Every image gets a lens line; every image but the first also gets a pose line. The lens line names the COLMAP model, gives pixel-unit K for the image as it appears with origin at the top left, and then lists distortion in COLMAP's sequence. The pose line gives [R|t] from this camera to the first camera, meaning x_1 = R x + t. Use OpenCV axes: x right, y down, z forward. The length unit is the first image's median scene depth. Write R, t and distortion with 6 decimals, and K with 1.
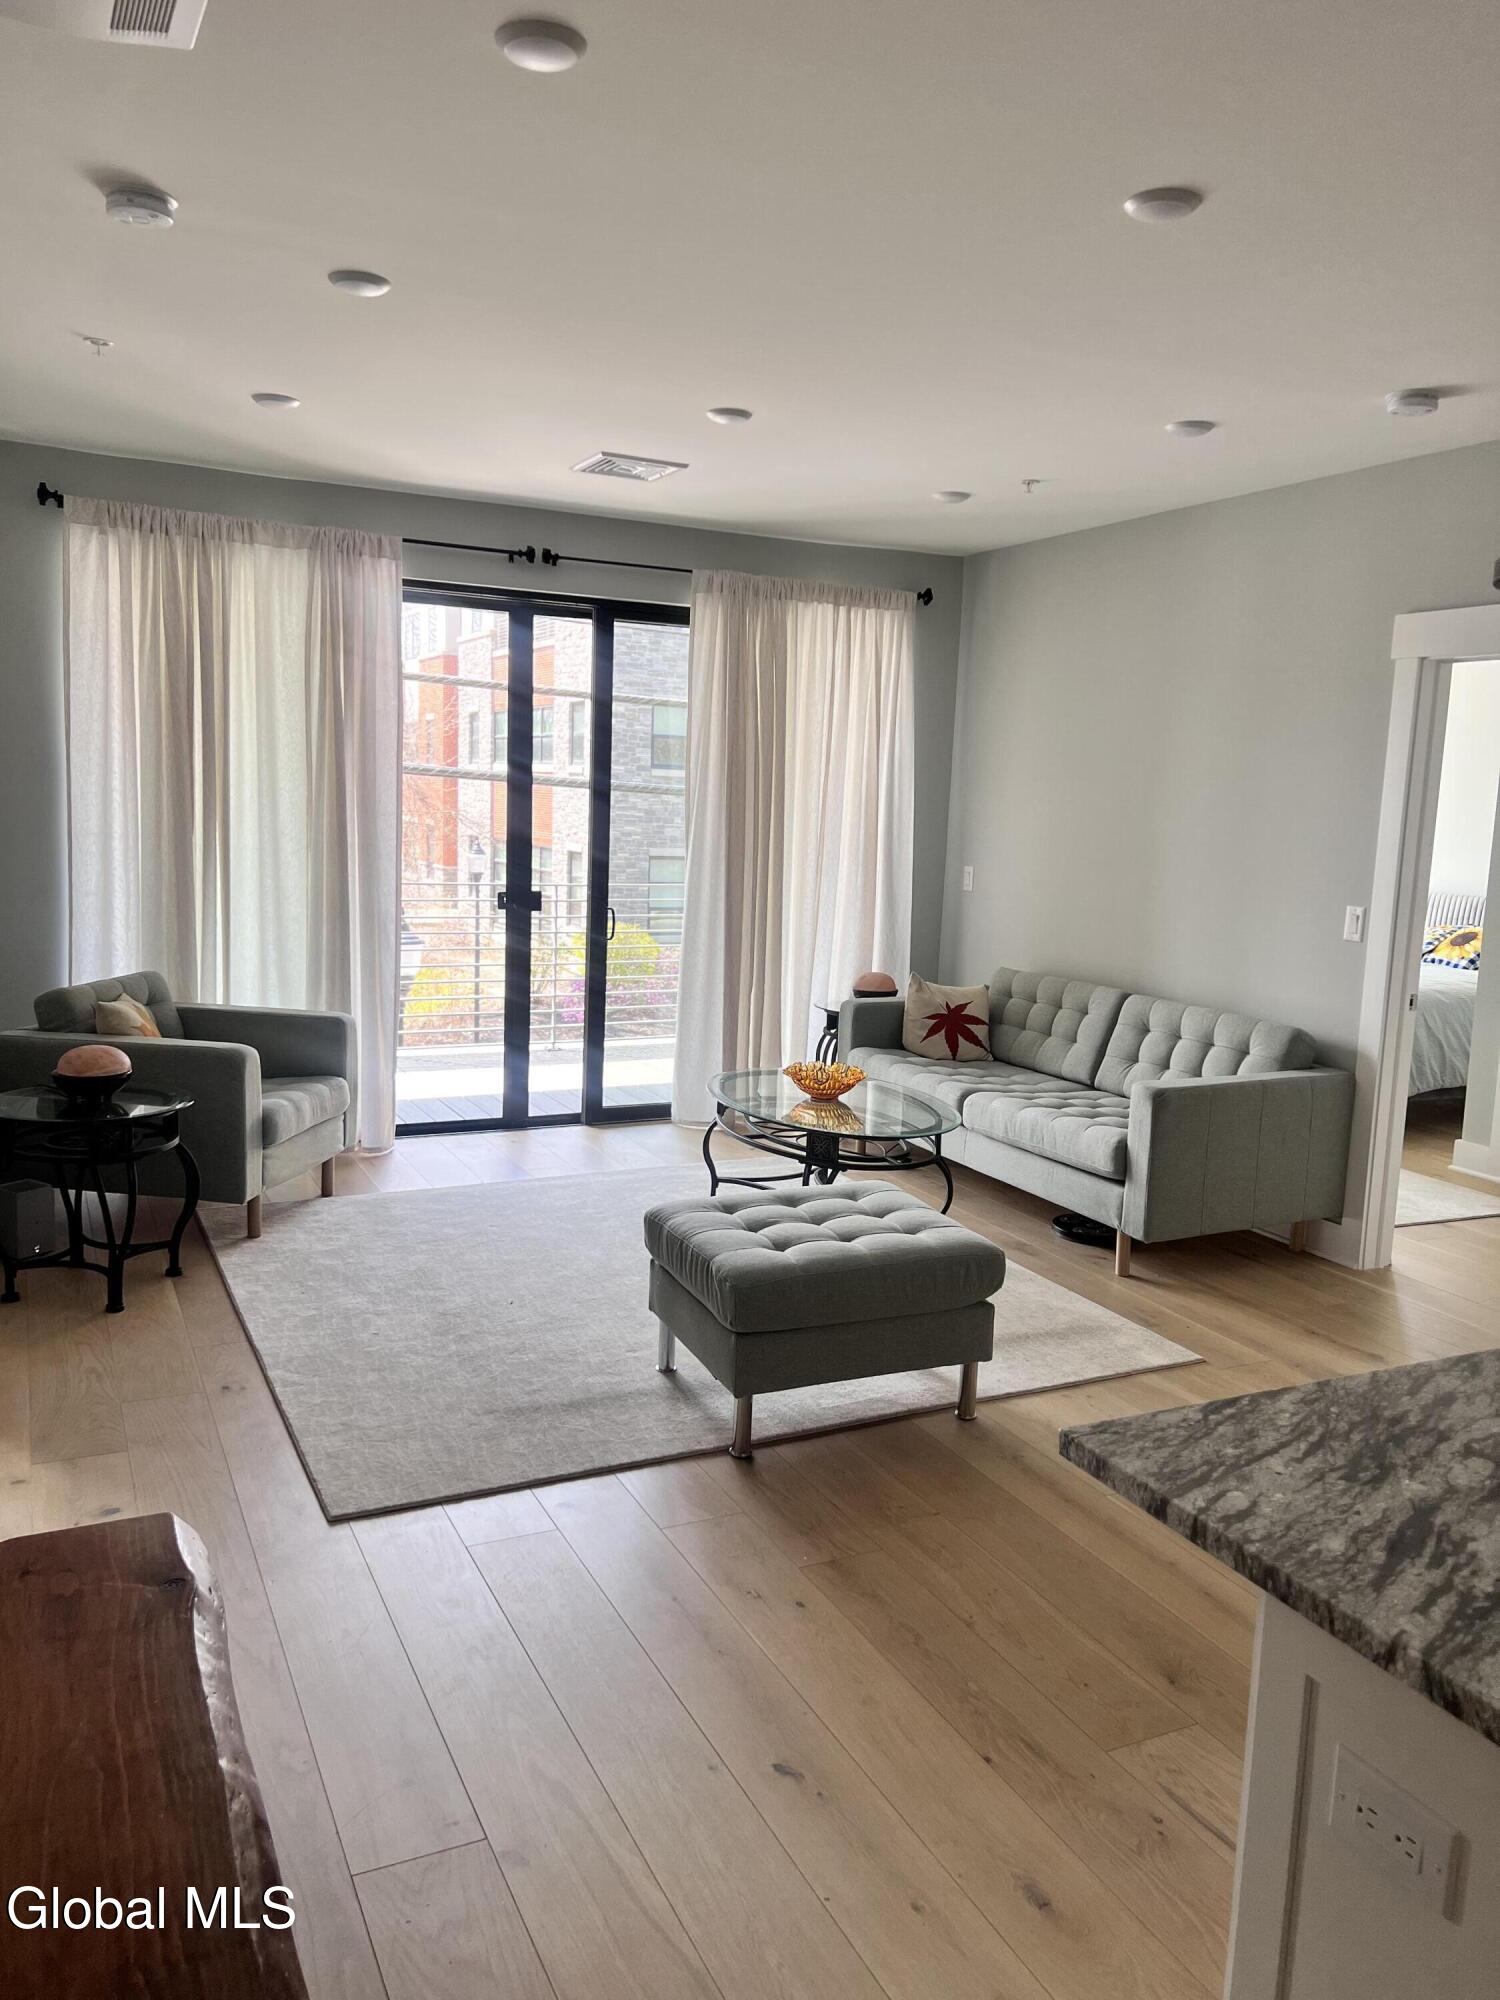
lens RADIAL K [[1511.4, 0, 772.9], [0, 1511.4, 1006.2], [0, 0, 1]] dist [0.033392, -0.003609]
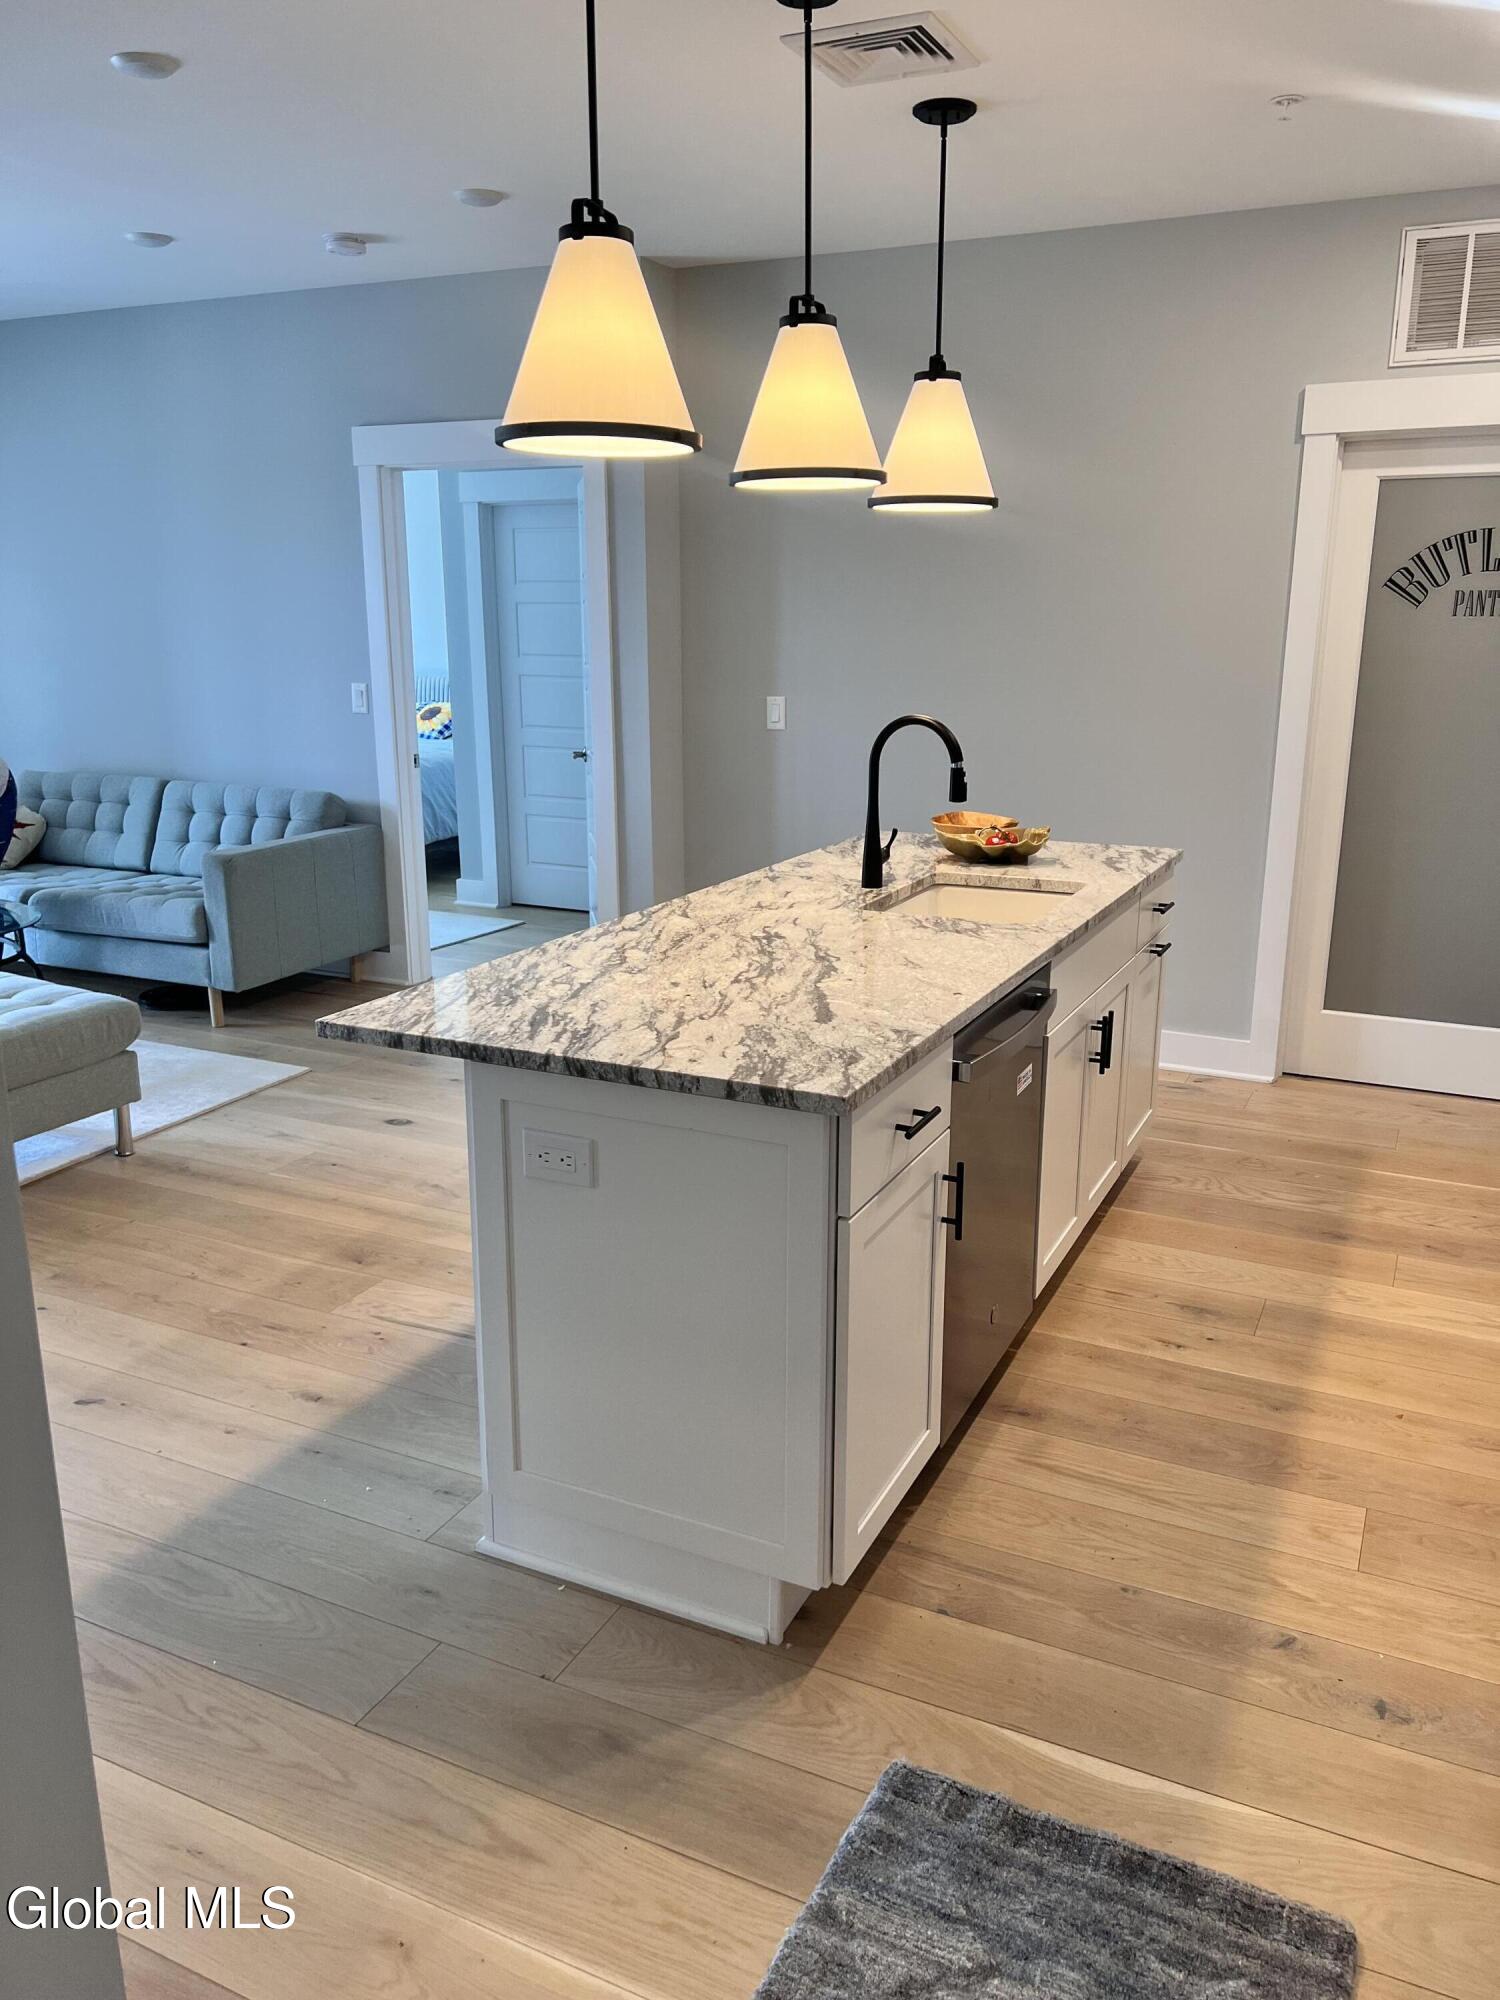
lens RADIAL K [[1511.4, 0, 772.9], [0, 1511.4, 1006.2], [0, 0, 1]] dist [0.033392, -0.003609]
pose [[0.785633, -0.192378, 0.588024, -0.110679], [0.115901, 0.979366, 0.165560, 0.023249], [-0.607740, -0.061917, 0.791718, -0.151251]]
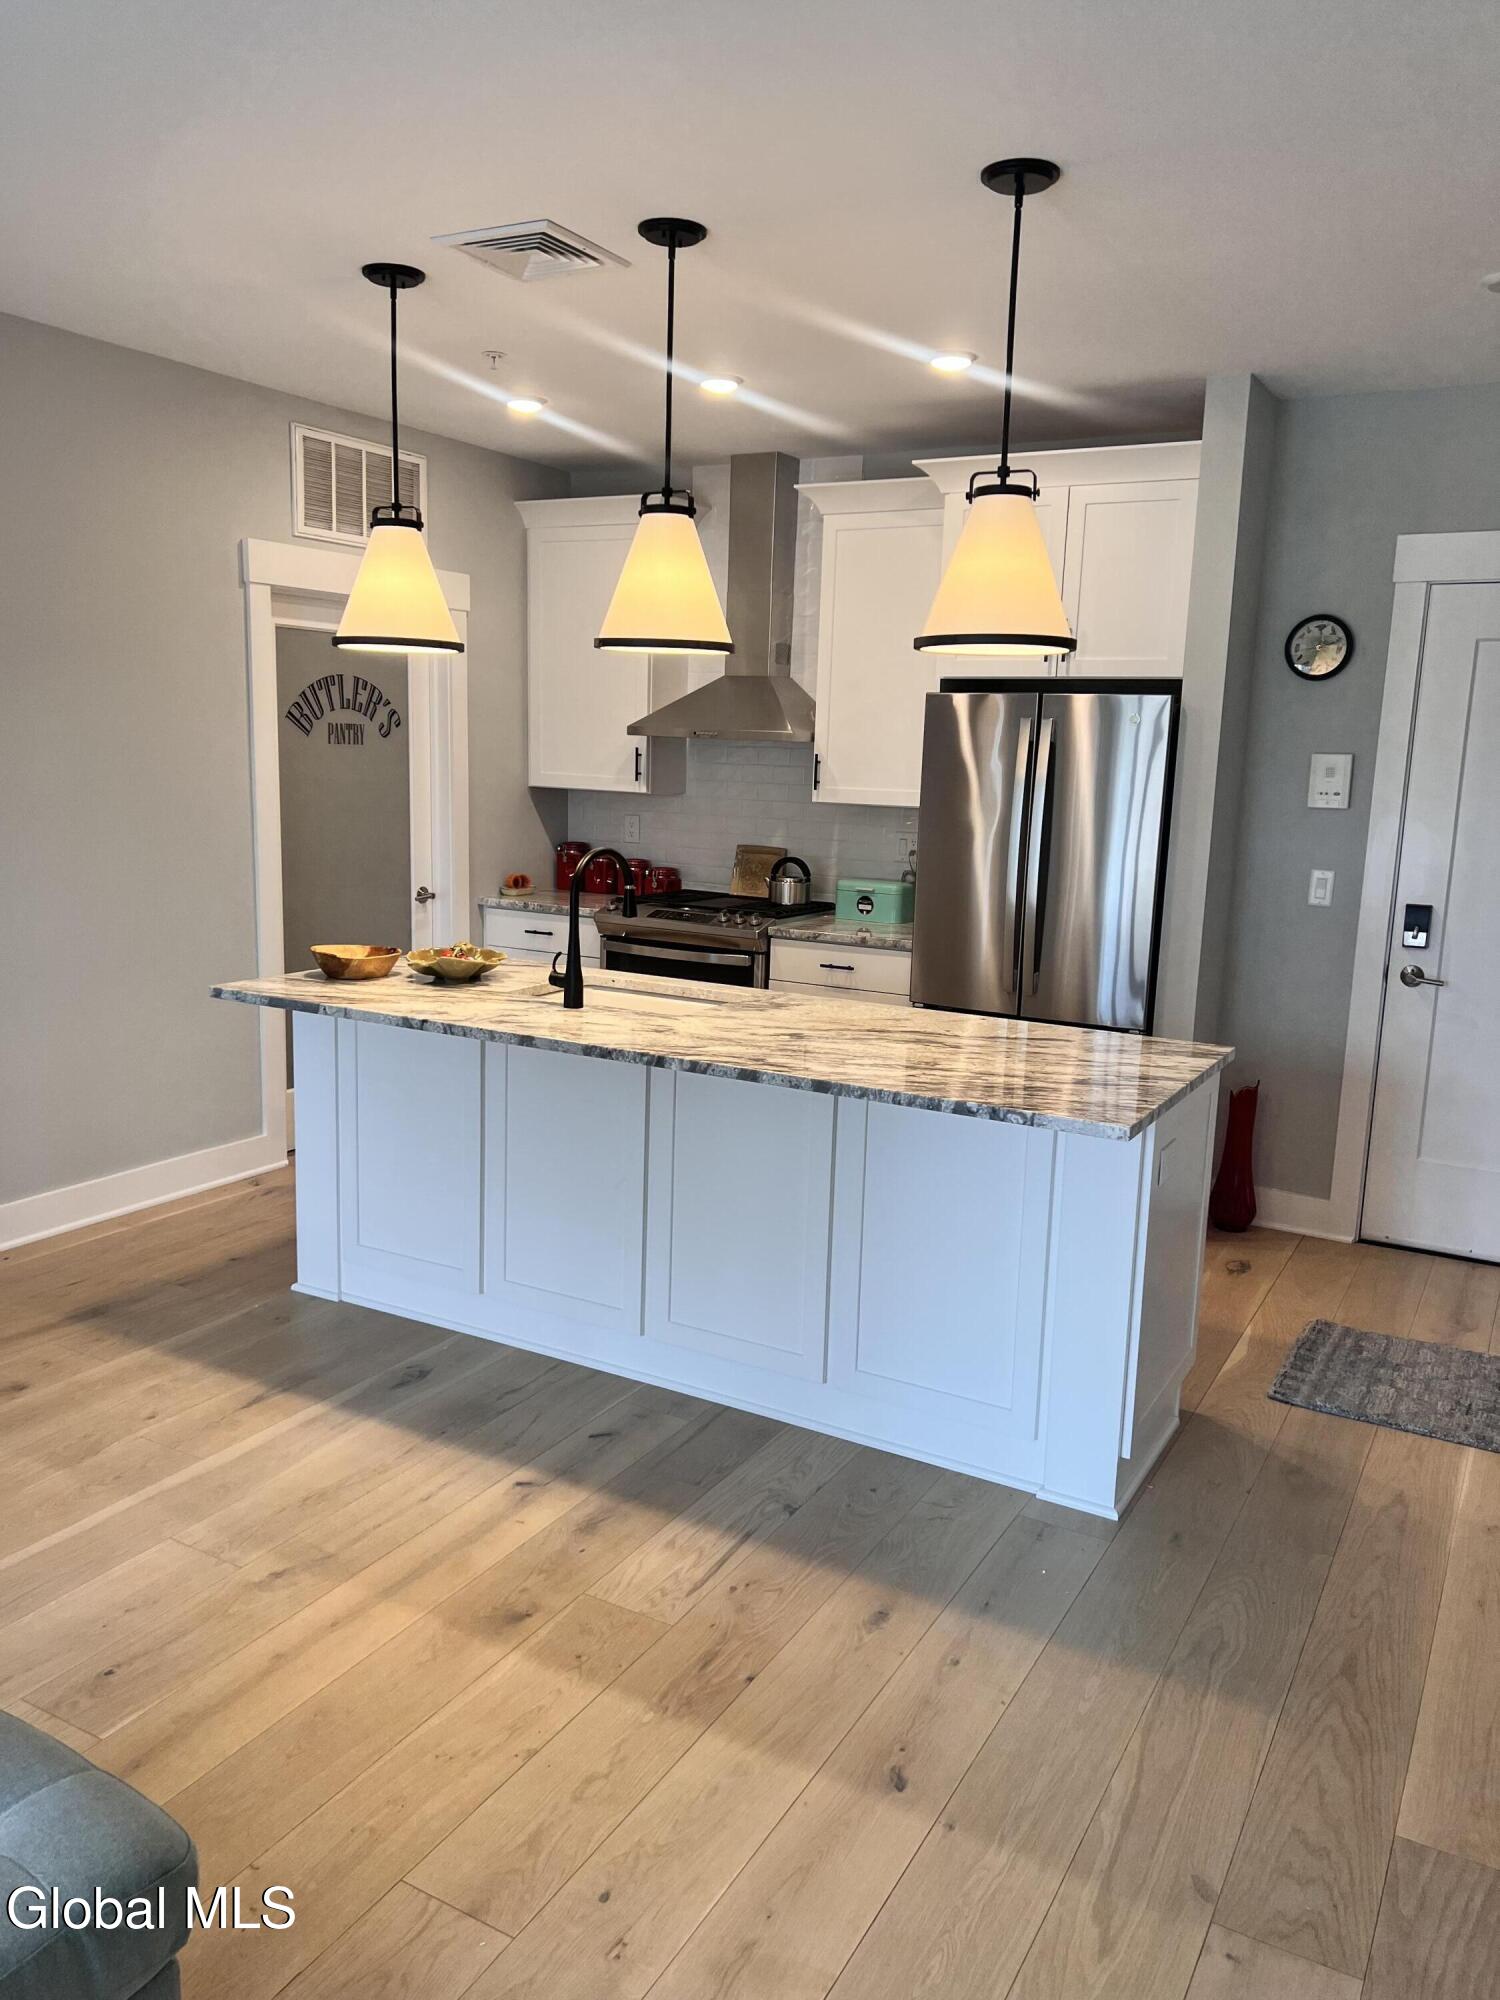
lens RADIAL K [[1499.5, 0, 750.0], [0, 1499.5, 1000.0], [0, 0, 1]] dist [0.044641, -0.042557]
pose [[-0.563014, -0.194879, 0.803142, -0.305602], [0.065368, 0.958255, 0.278341, -0.120185], [-0.823858, 0.209210, -0.526772, 0.743713]]
